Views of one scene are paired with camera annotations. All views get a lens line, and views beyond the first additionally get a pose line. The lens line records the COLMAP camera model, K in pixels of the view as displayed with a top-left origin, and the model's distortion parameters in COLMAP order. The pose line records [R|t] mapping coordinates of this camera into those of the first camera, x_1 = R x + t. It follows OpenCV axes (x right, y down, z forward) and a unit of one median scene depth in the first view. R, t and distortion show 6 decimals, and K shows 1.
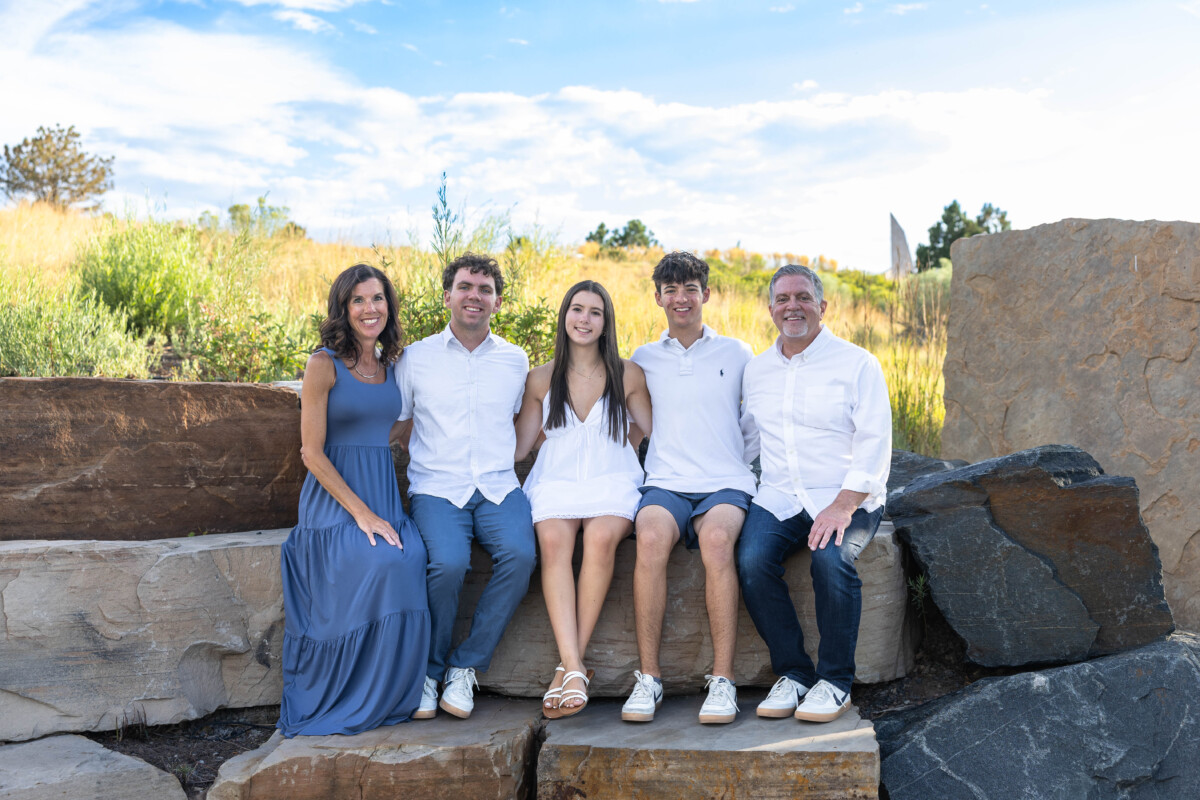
lens RADIAL K [[1263.0, 0, 600.2], [0, 1263.0, 395.3], [0, 0, 1]] dist [0.009124, 0.000000]
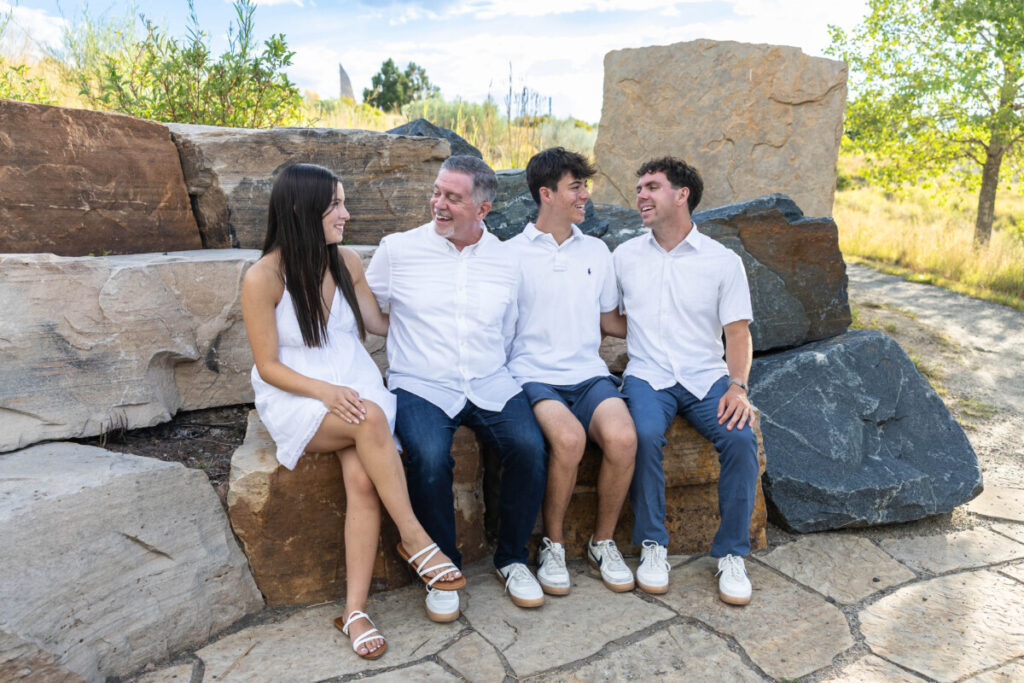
lens RADIAL K [[899.6, 0, 512.6], [0, 899.6, 347.5], [0, 0, 1]] dist [0.010233, 0.002958]
pose [[0.929882, -0.031905, 0.366472, -0.308982], [-0.031113, 0.985840, 0.164775, 0.058003], [-0.366540, -0.164623, 0.915722, 0.201040]]
